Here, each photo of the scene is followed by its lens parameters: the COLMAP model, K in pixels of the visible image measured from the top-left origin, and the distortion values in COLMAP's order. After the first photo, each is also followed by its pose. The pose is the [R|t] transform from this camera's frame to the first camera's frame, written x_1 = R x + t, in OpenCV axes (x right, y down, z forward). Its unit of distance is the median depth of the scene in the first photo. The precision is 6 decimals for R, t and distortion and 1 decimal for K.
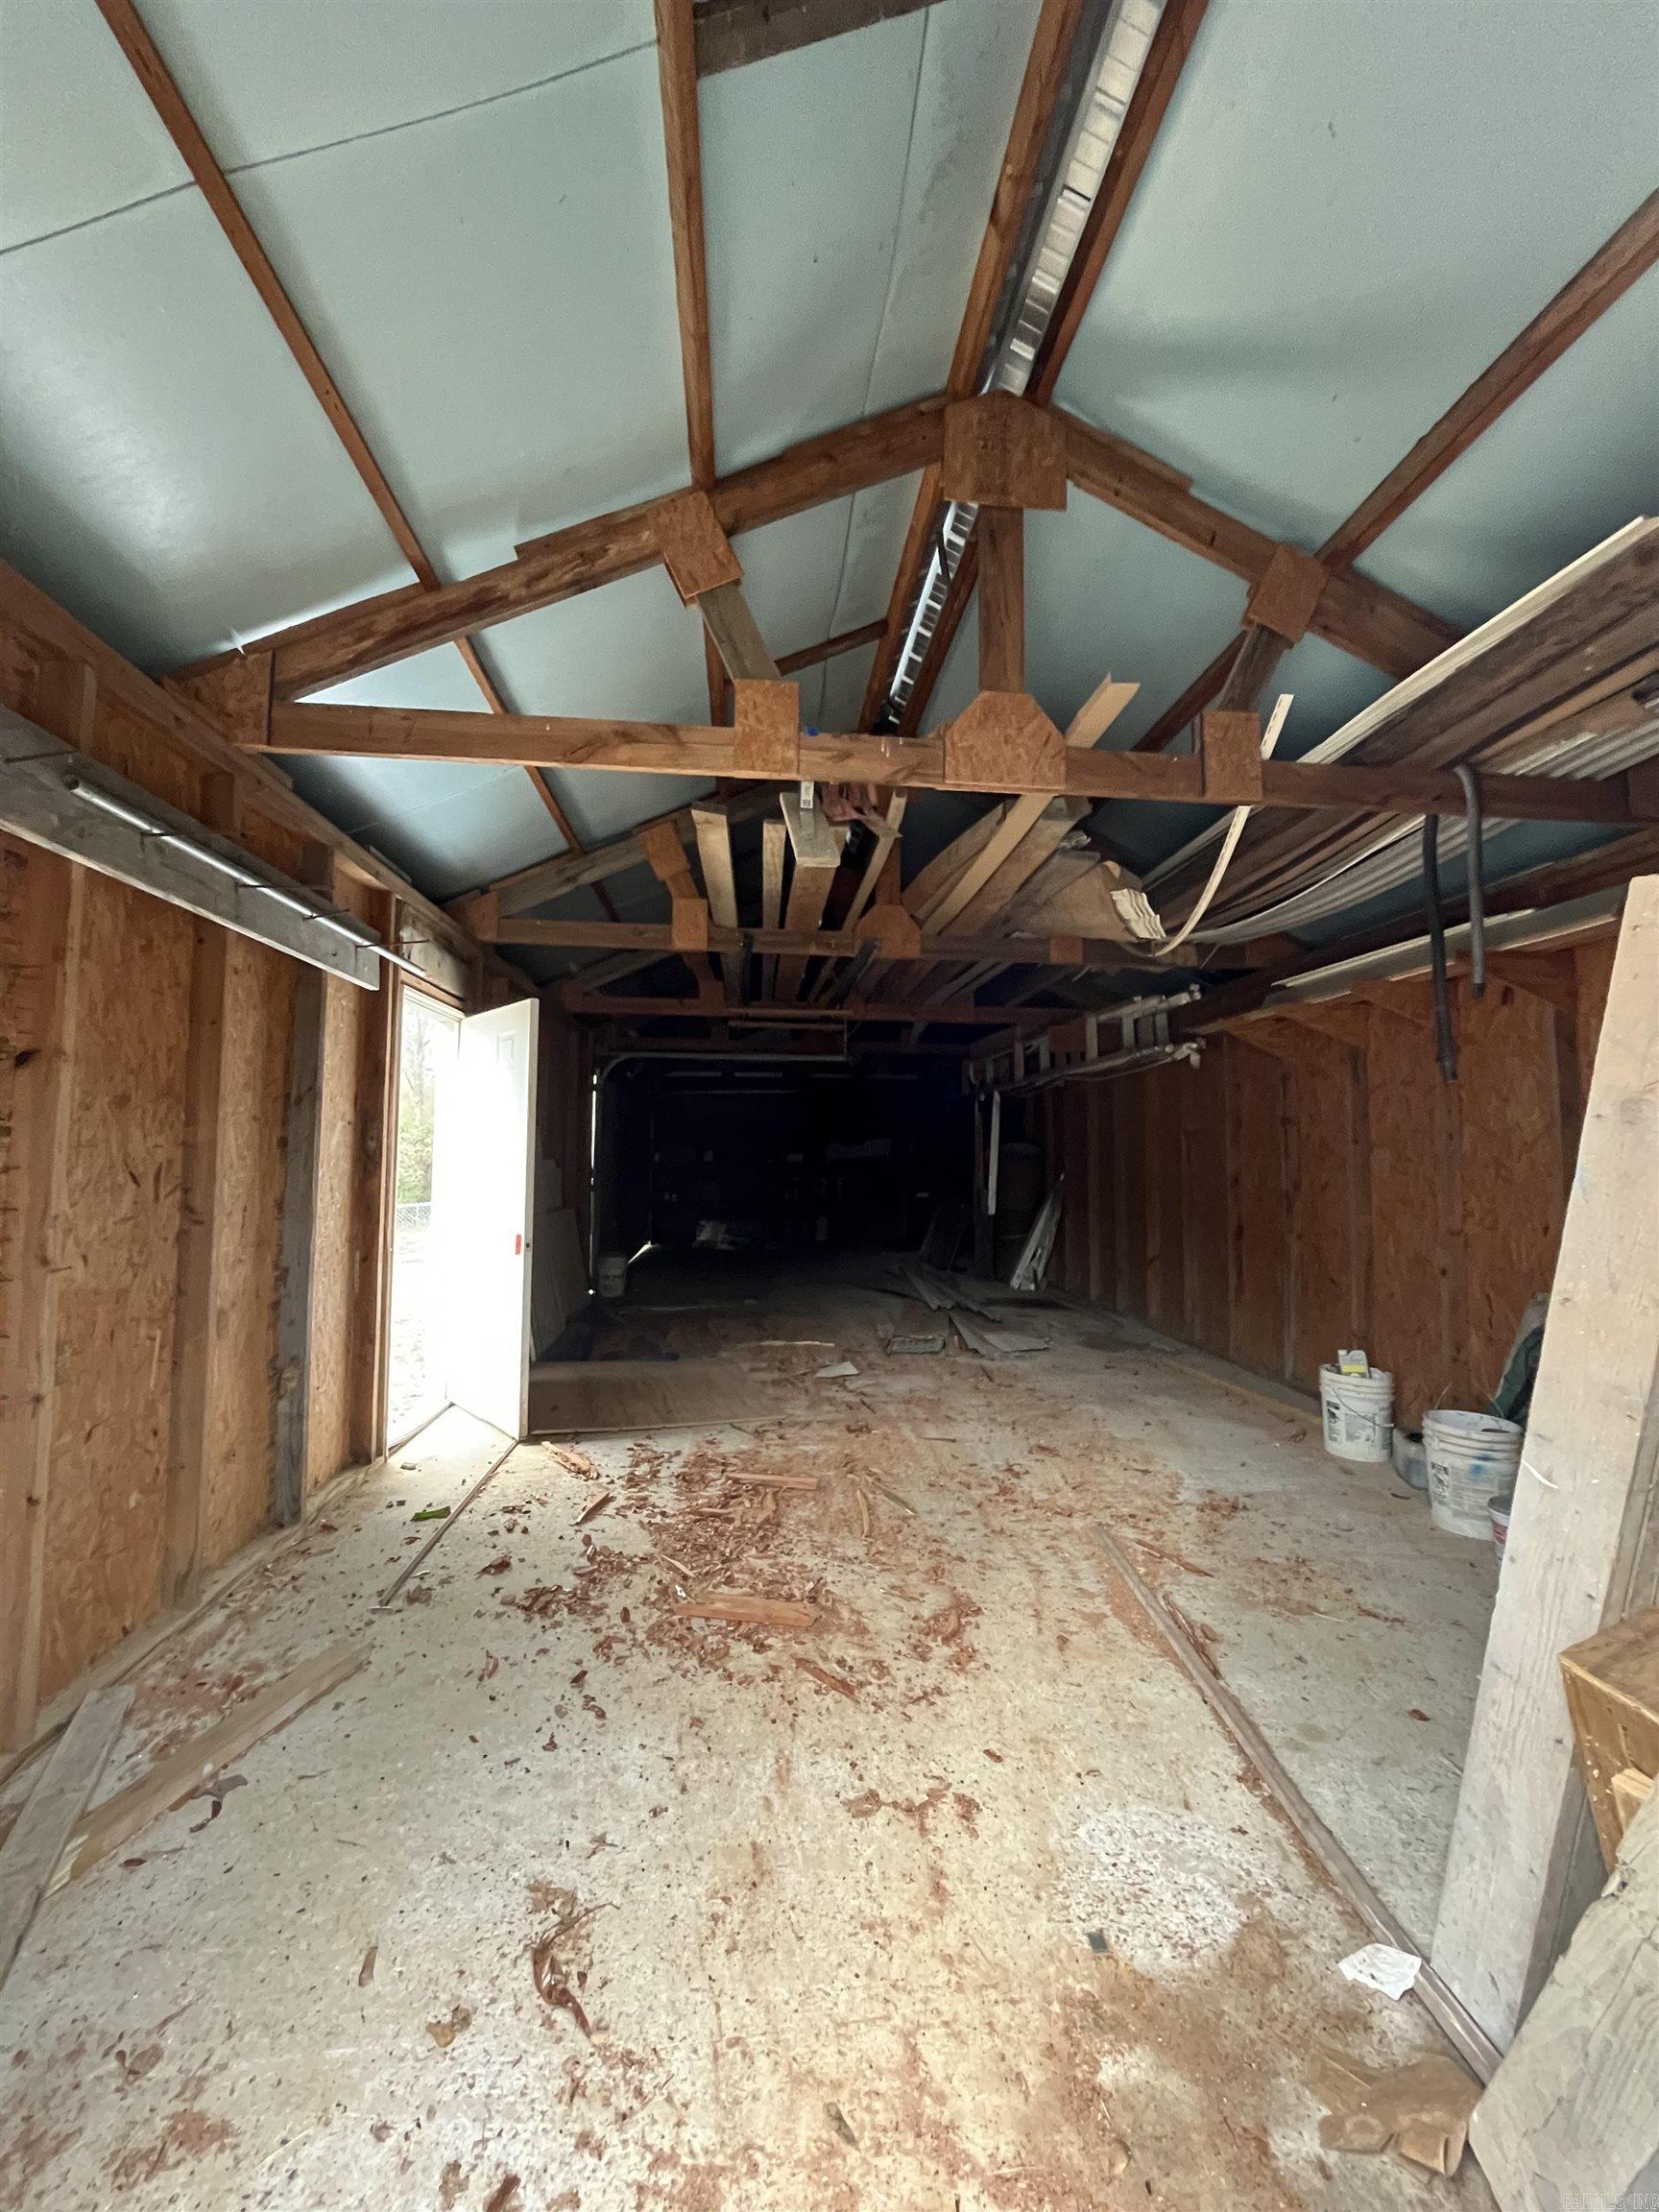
lens RADIAL K [[913.8, 0, 838.1], [0, 913.8, 1101.1], [0, 0, 1]] dist [-0.006265, 0.000048]
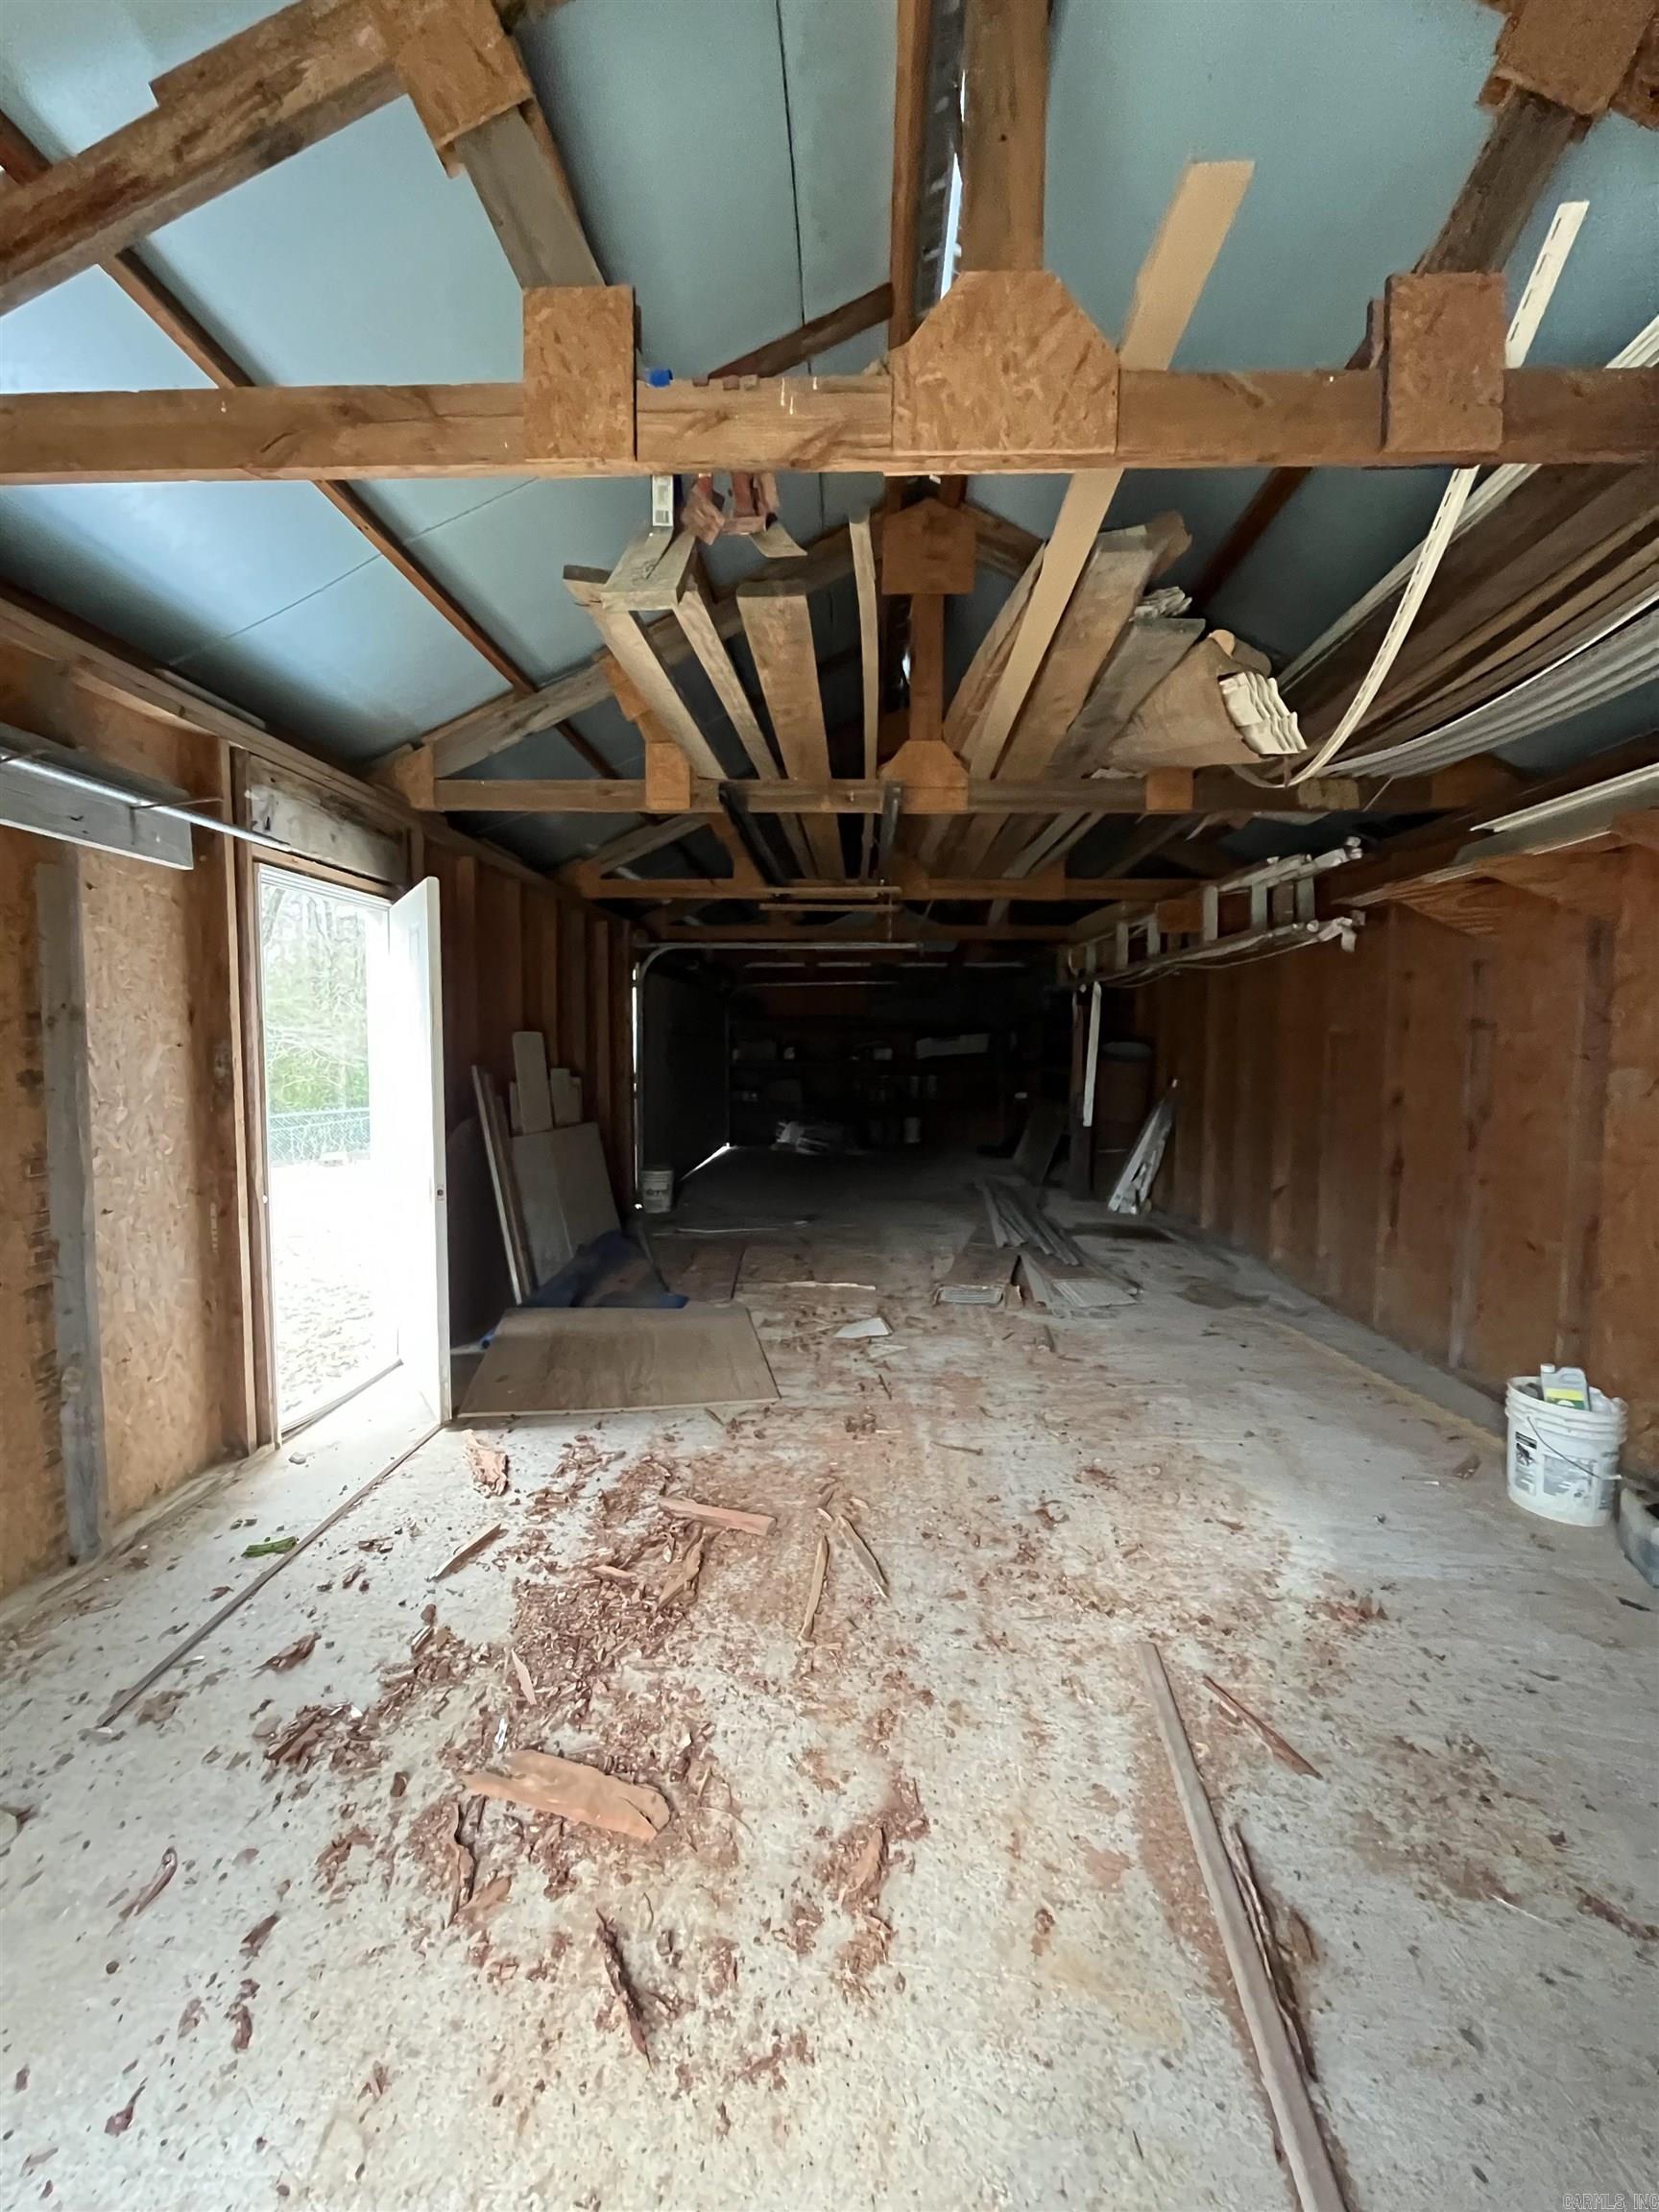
lens RADIAL K [[913.8, 0, 830.5], [0, 913.8, 1104.8], [0, 0, 1]] dist [-0.006265, 0.000048]
pose [[0.989814, 0.006721, -0.142208, 0.126511], [0.011320, 0.992007, 0.125675, -0.017020], [0.141916, -0.126004, 0.981826, 0.306228]]
